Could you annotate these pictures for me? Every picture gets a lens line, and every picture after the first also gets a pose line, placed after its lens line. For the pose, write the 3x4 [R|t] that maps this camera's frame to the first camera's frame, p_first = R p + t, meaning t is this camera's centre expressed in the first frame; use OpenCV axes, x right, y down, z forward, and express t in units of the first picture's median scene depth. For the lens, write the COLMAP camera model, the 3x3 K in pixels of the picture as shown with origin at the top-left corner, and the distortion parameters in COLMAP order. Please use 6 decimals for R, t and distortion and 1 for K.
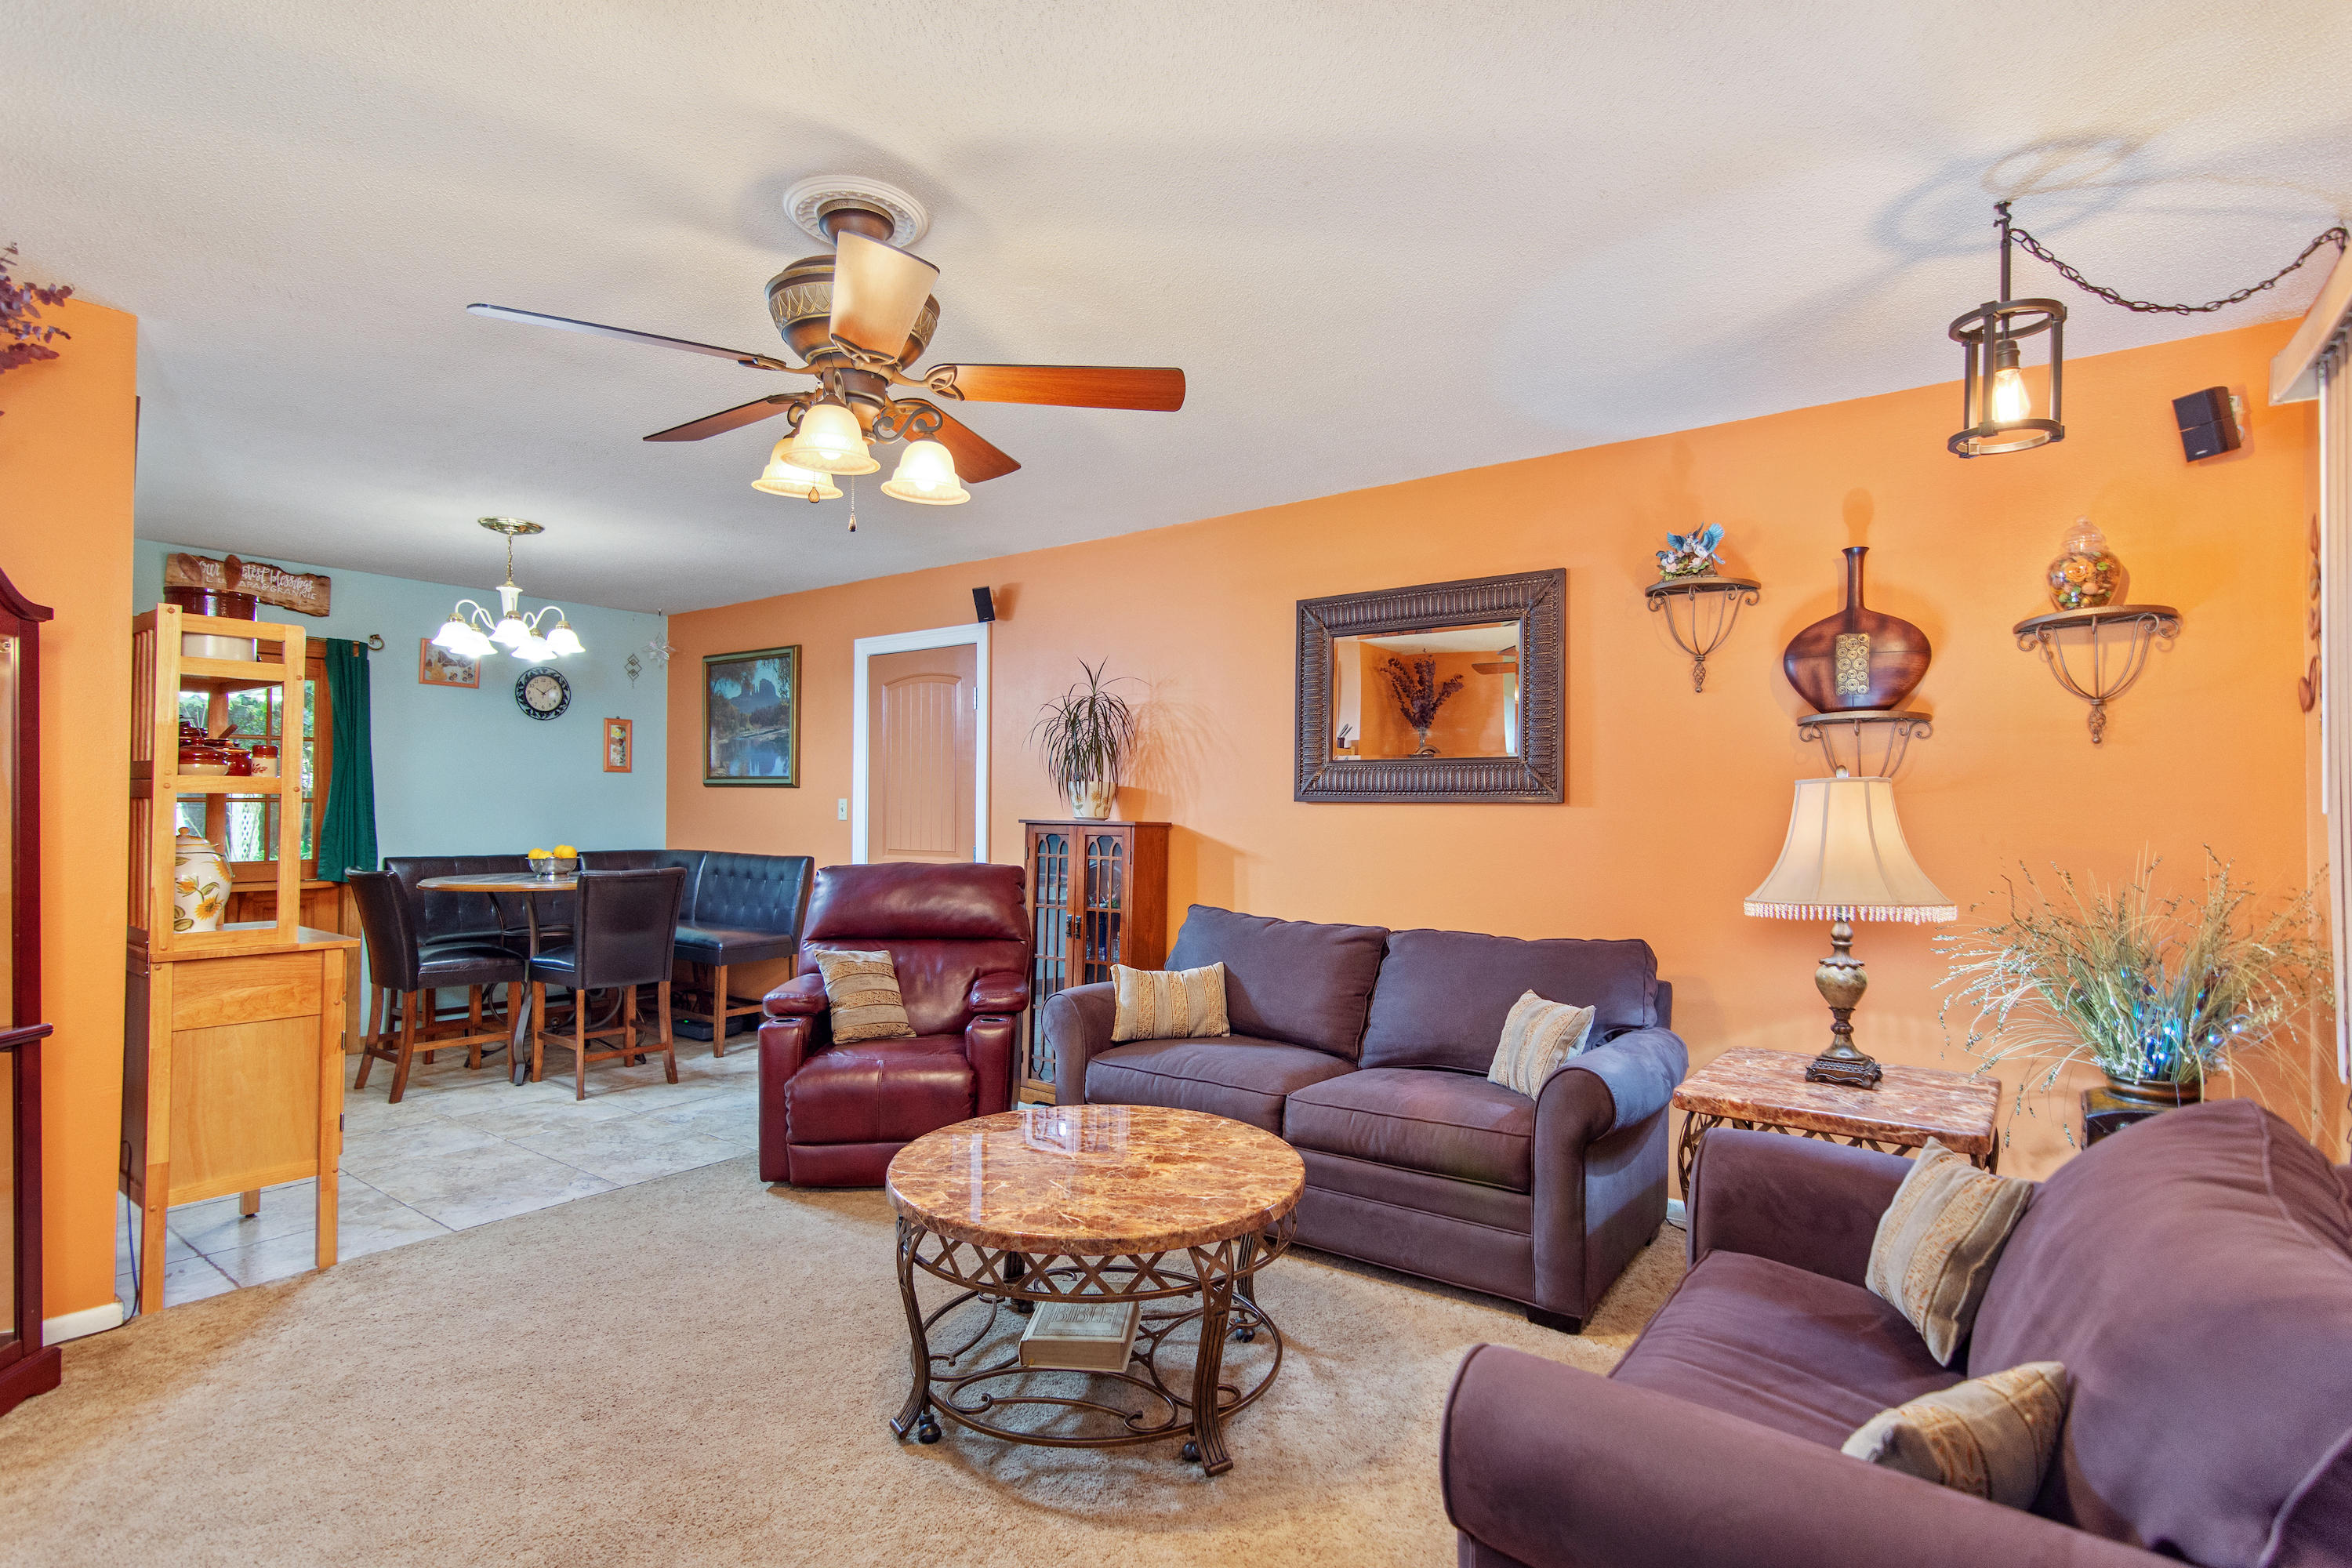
lens RADIAL K [[1142.9, 0, 1178.4], [0, 1142.9, 787.6], [0, 0, 1]] dist [-0.000041, 0.001551]
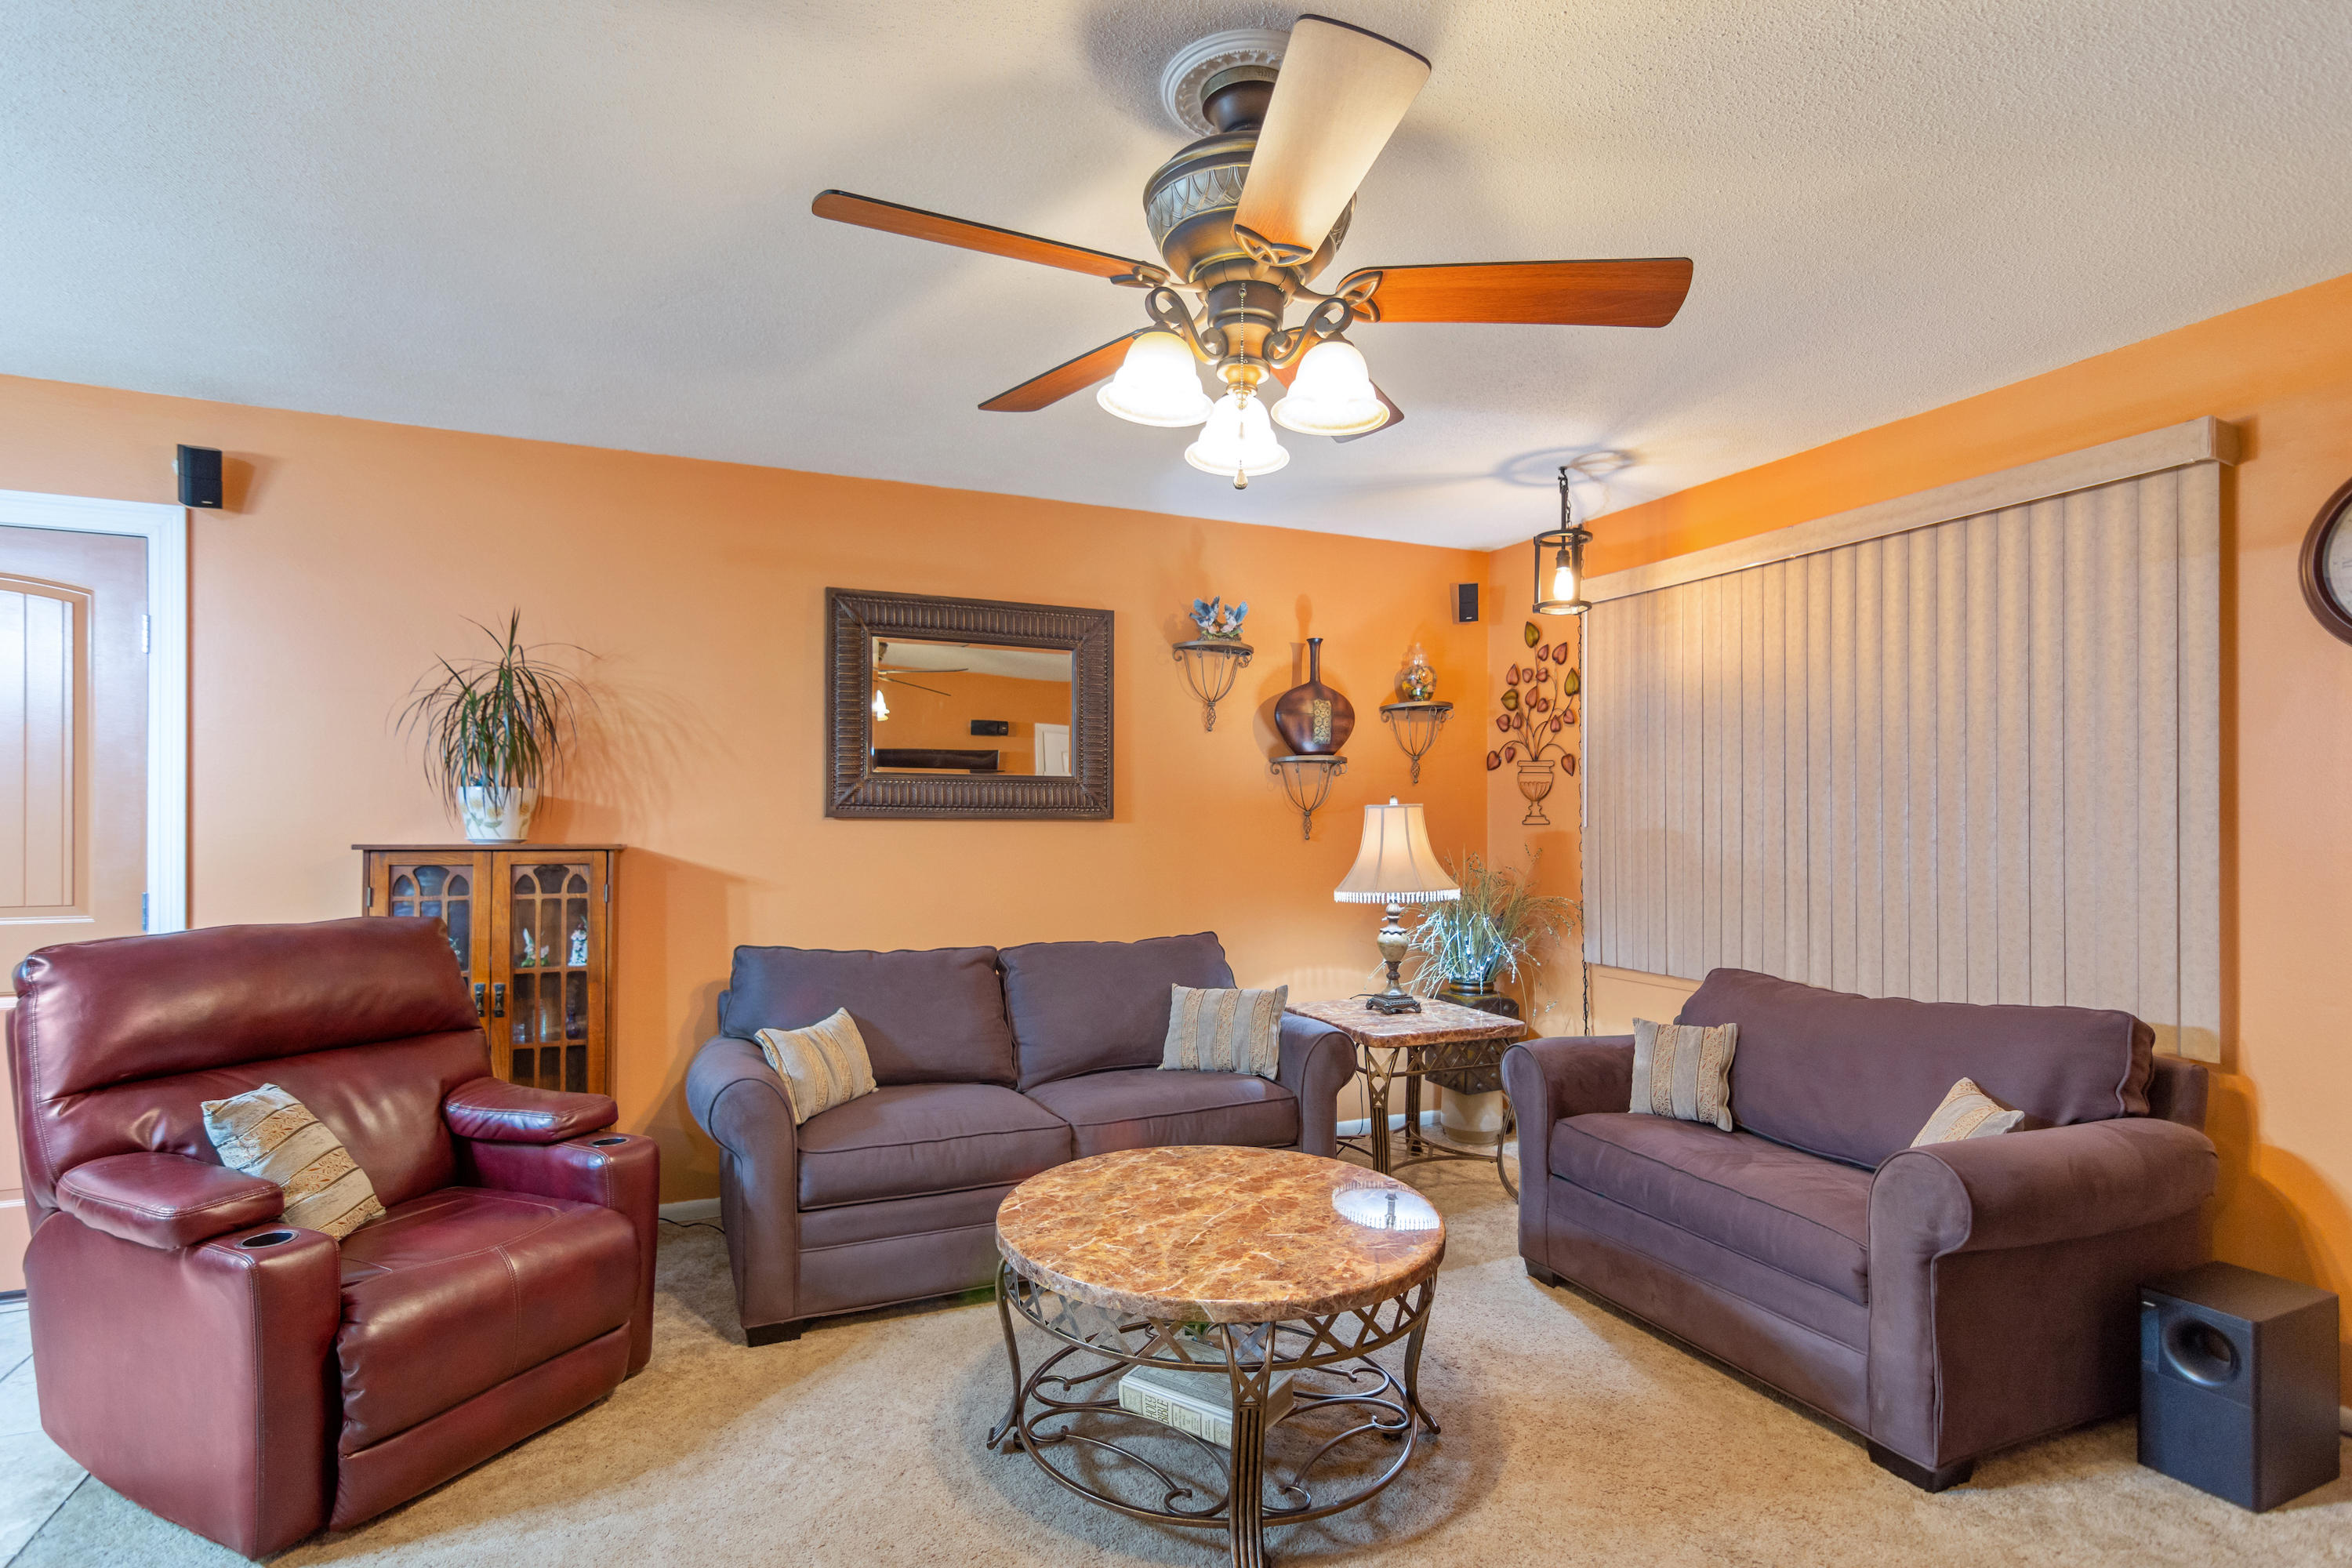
lens RADIAL K [[1142.9, 0, 1156.8], [0, 1142.9, 817.2], [0, 0, 1]] dist [-0.000041, 0.001551]
pose [[0.494393, -0.002074, 0.869236, -0.660443], [-0.017855, 0.999762, 0.012540, -0.003991], [-0.869055, -0.021720, 0.494238, 0.429719]]
